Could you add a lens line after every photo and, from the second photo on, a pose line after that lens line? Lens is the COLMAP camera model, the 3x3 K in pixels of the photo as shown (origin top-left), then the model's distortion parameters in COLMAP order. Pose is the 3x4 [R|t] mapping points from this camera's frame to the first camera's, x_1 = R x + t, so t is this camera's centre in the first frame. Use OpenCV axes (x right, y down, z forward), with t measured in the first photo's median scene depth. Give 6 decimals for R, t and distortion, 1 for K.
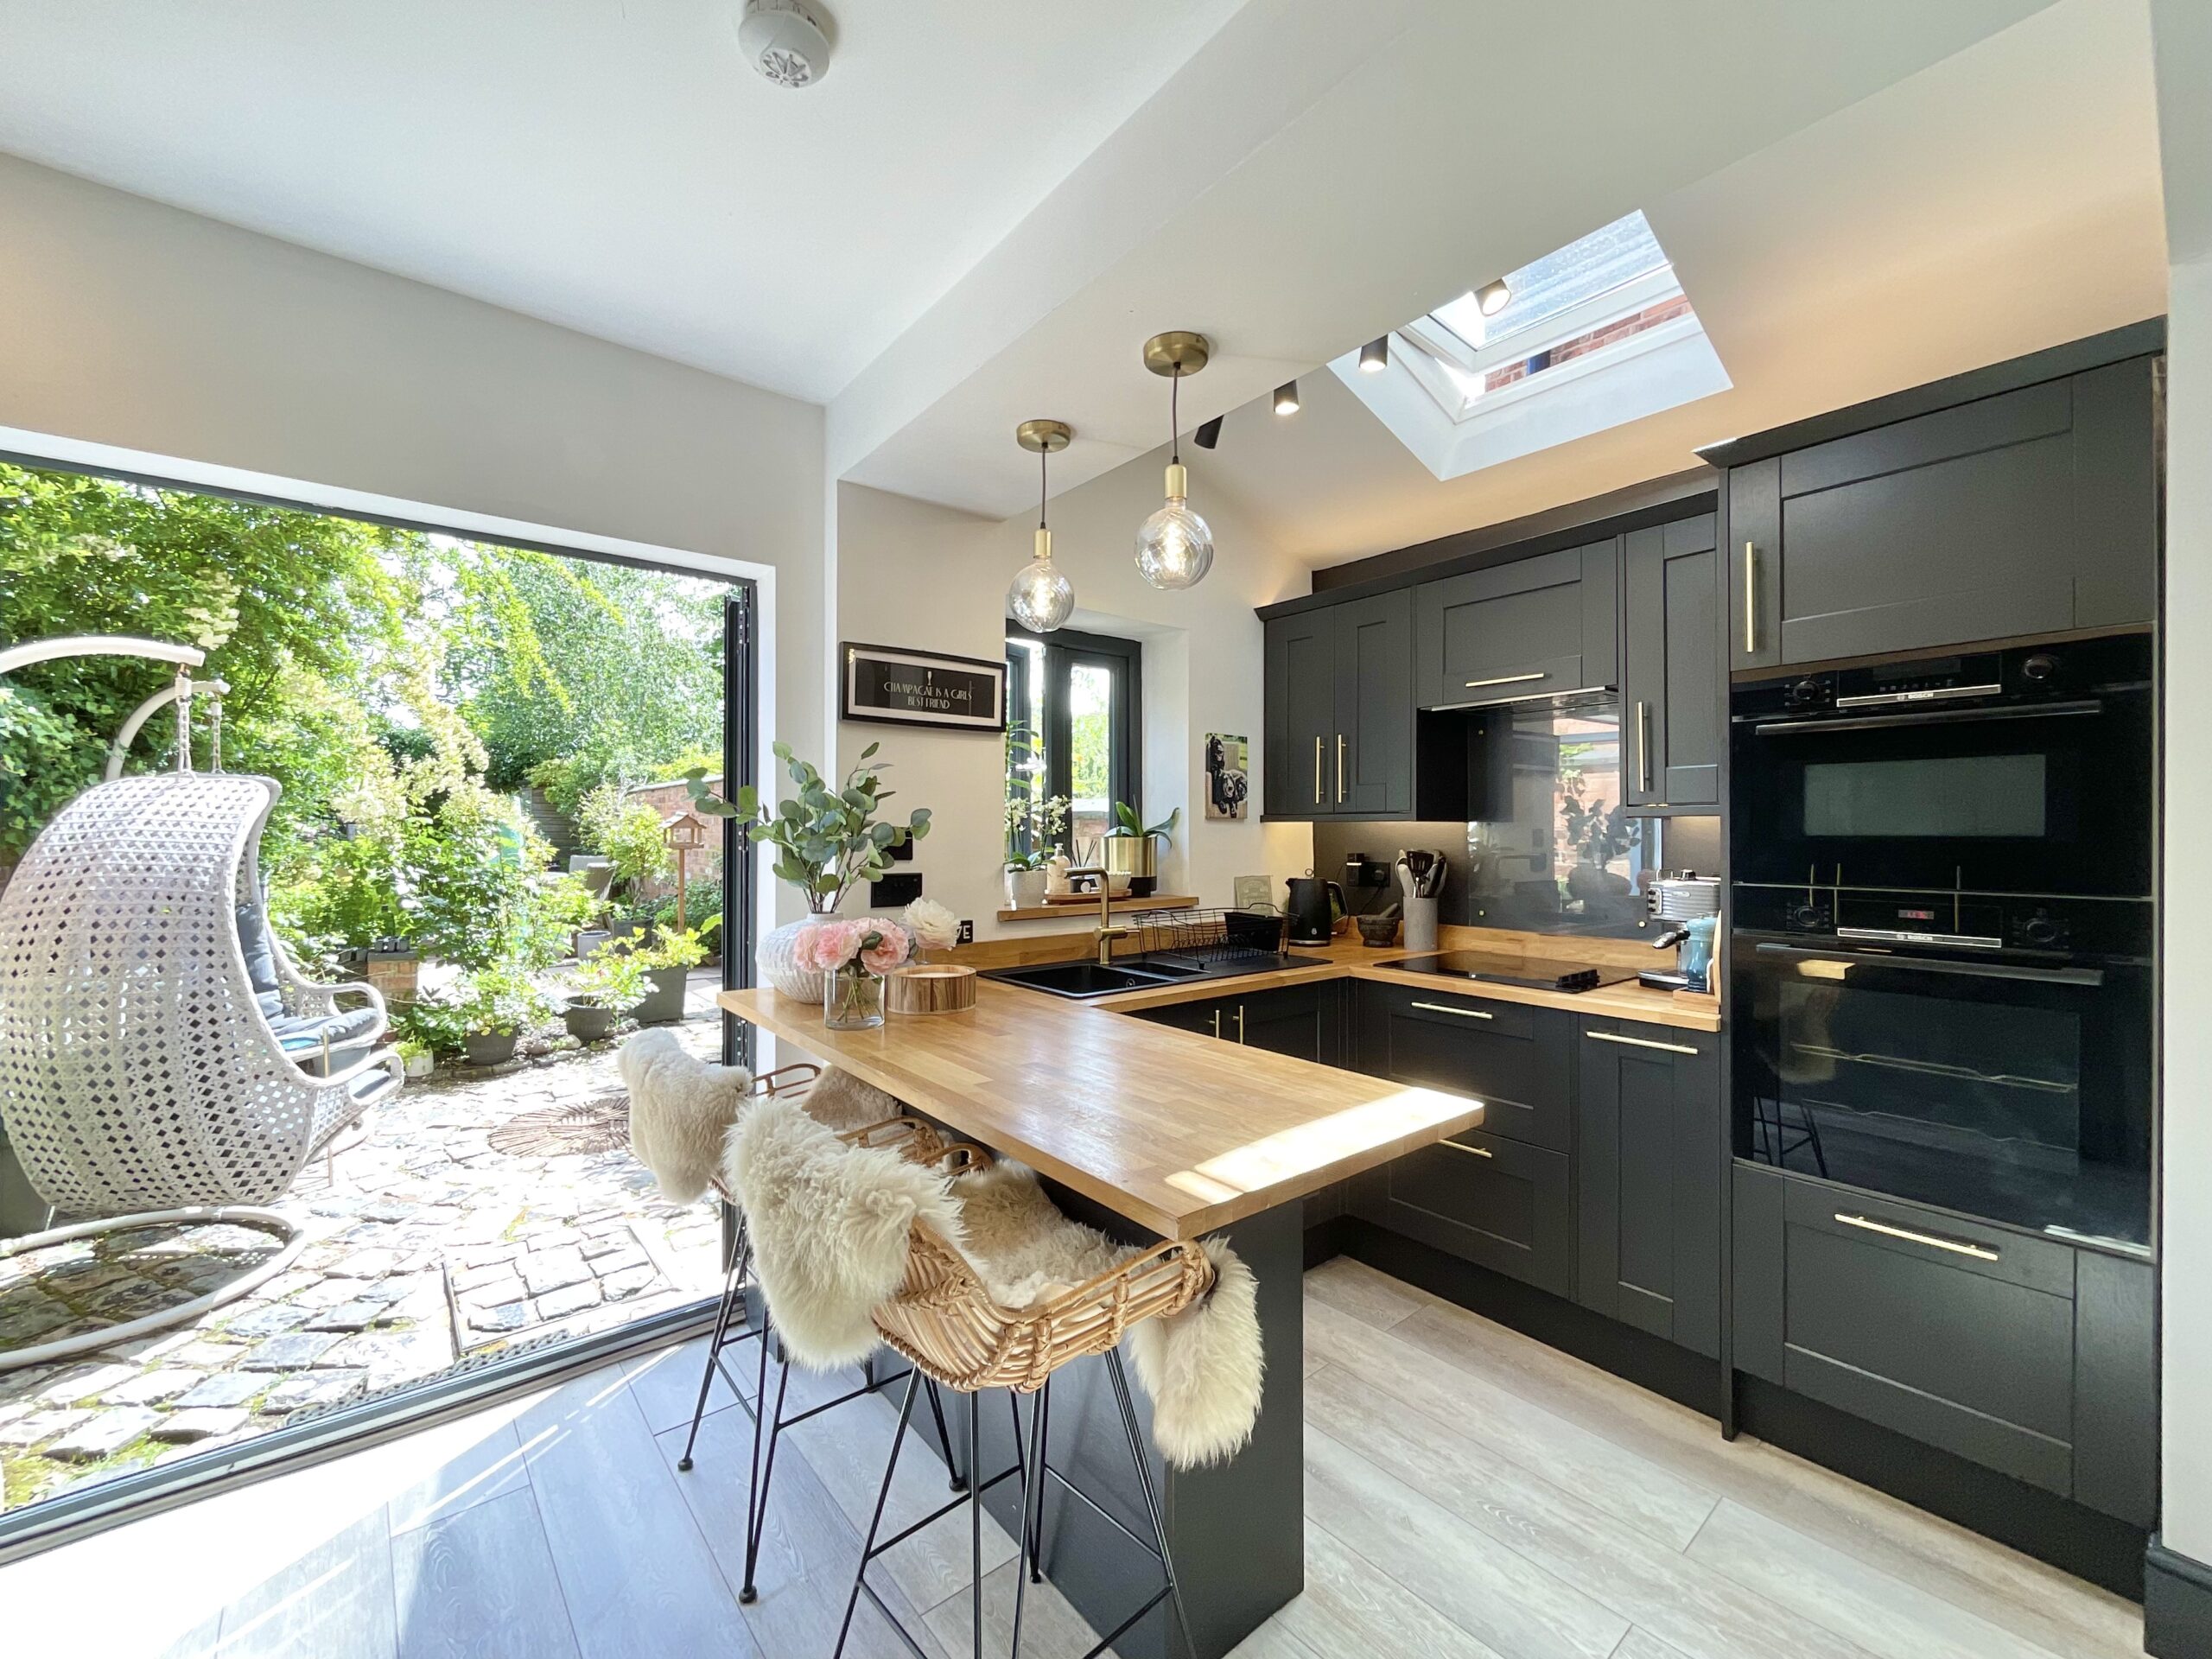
lens RADIAL K [[885.8, 0, 1117.9], [0, 885.8, 830.7], [0, 0, 1]] dist [0.003284, -0.001022]
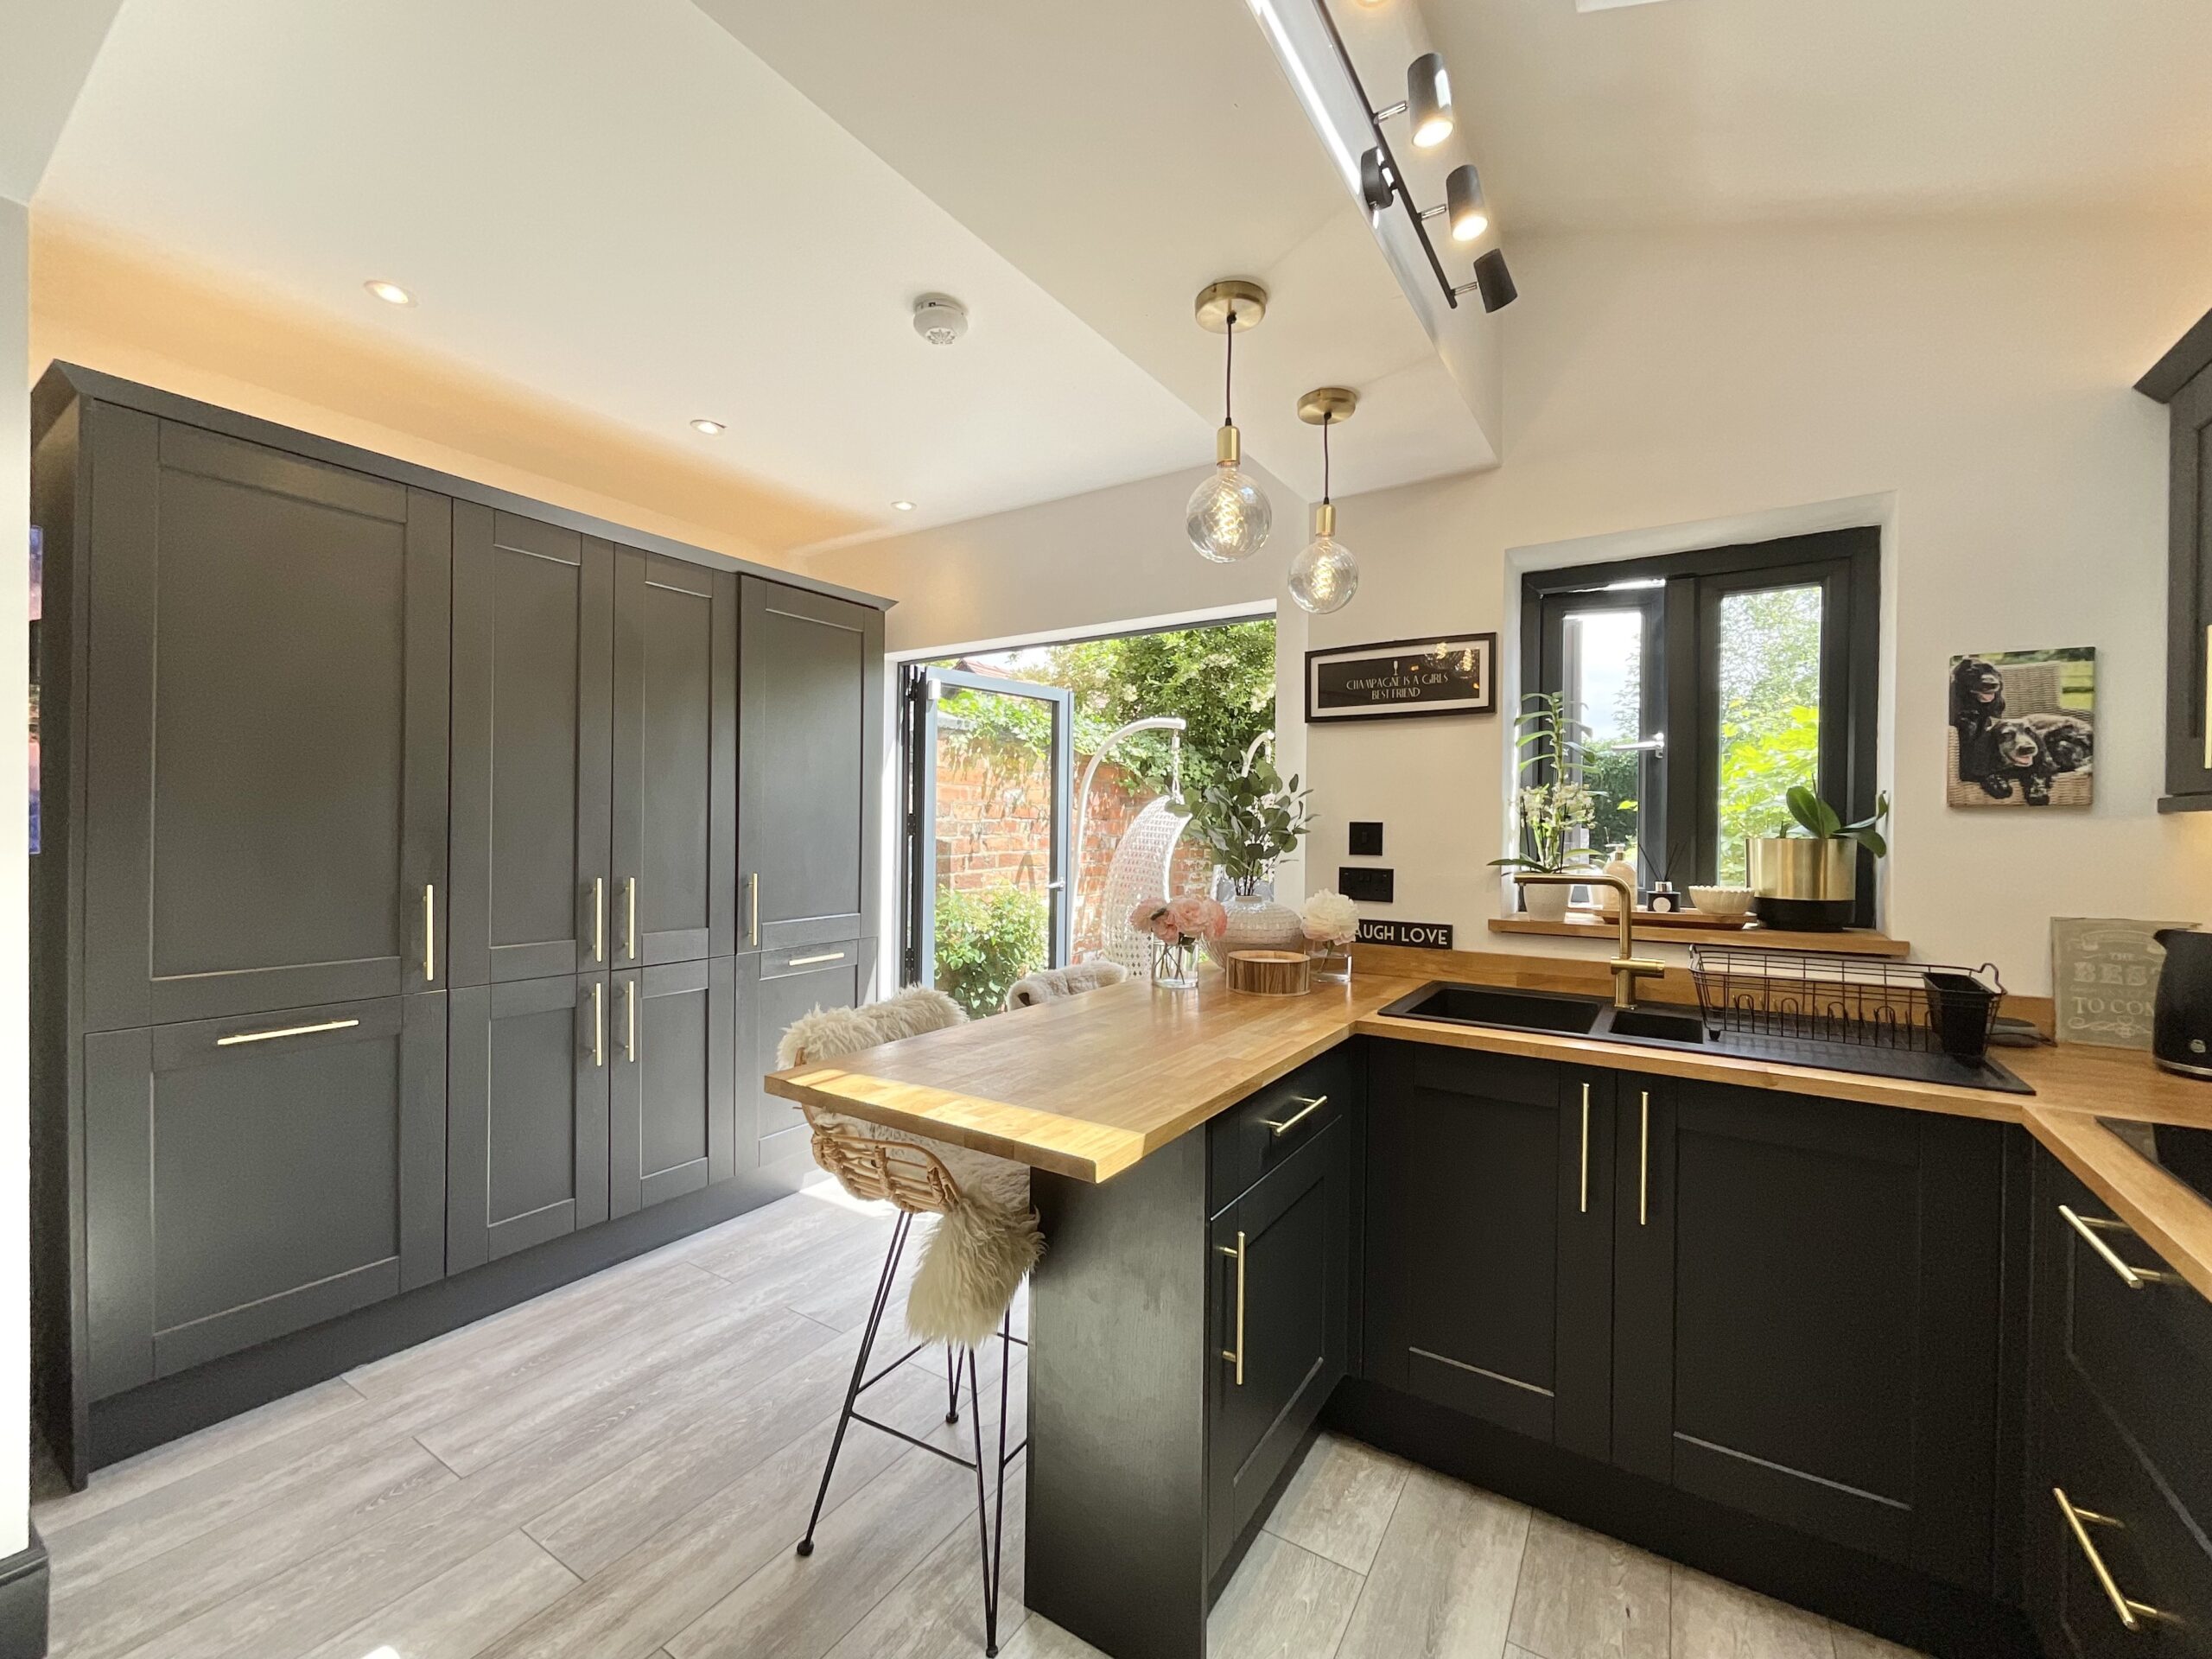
lens RADIAL K [[885.8, 0, 1099.5], [0, 885.8, 832.6], [0, 0, 1]] dist [0.003284, -0.001022]
pose [[0.305607, 0.008934, -0.952116, 0.459408], [-0.008220, 0.999943, 0.006744, 0.002753], [0.952122, 0.005766, 0.305663, 0.297905]]
